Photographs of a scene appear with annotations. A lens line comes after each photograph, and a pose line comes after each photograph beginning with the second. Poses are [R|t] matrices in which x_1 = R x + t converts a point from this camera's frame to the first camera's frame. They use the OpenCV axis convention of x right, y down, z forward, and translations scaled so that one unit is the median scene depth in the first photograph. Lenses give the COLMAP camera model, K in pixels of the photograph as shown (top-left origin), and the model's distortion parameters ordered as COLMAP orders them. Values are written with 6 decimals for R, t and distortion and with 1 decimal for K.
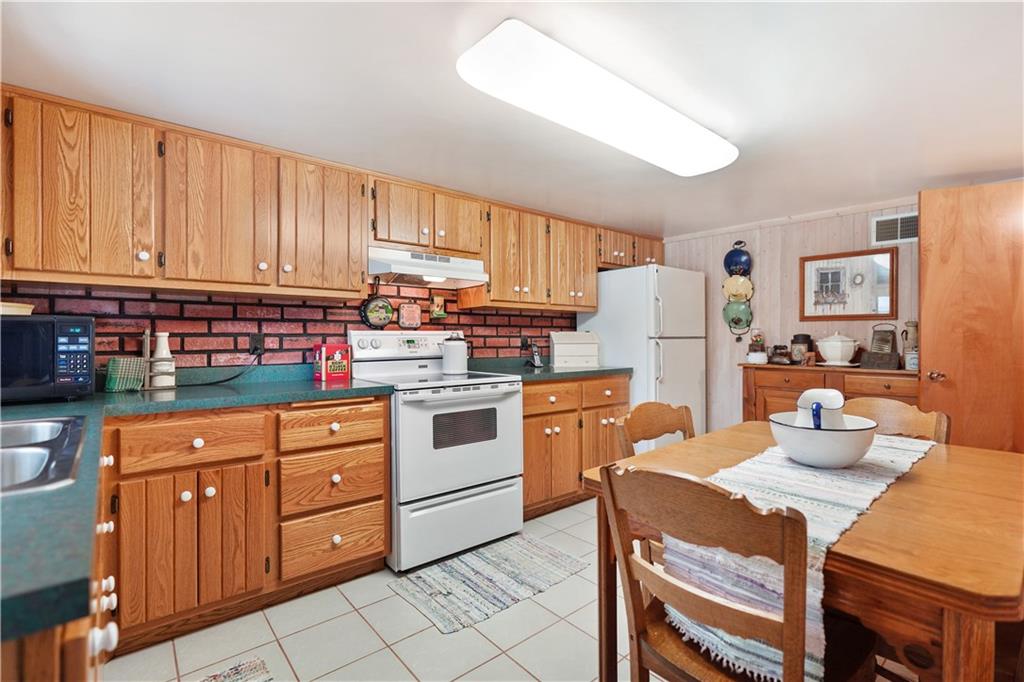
lens RADIAL K [[474.1, 0, 511.0], [0, 474.1, 338.3], [0, 0, 1]] dist [-0.000287, -0.000572]
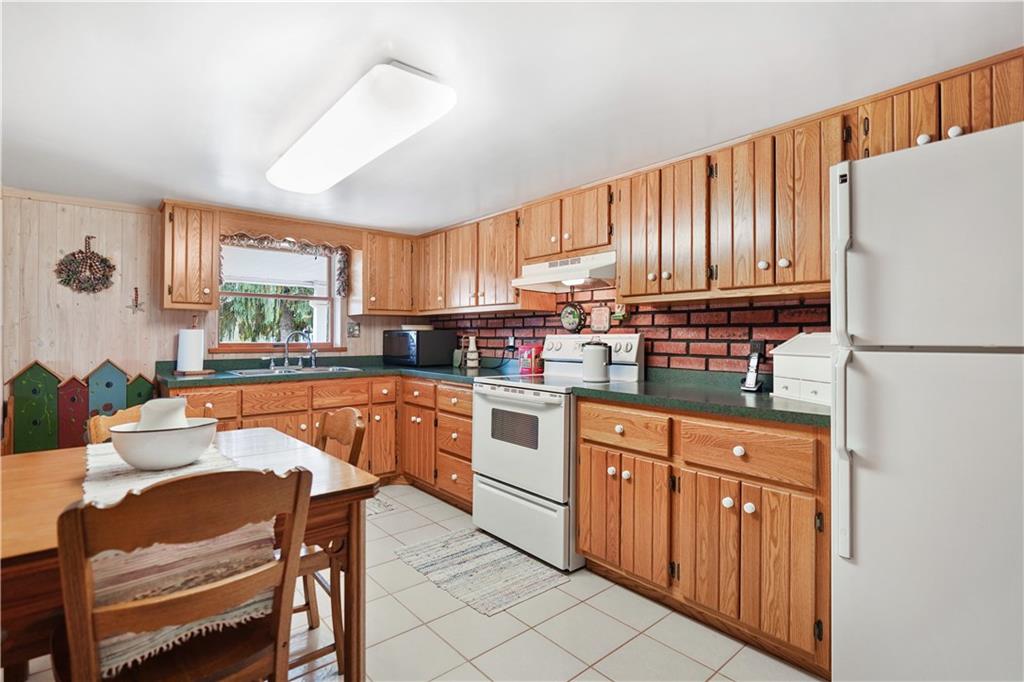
lens RADIAL K [[474.1, 0, 510.9], [0, 474.1, 337.9], [0, 0, 1]] dist [-0.000287, -0.000572]
pose [[0.022099, 0.001747, -0.999754, 0.685043], [-0.006983, 0.999974, 0.001593, -0.007469], [0.999731, 0.006946, 0.022111, 0.702988]]
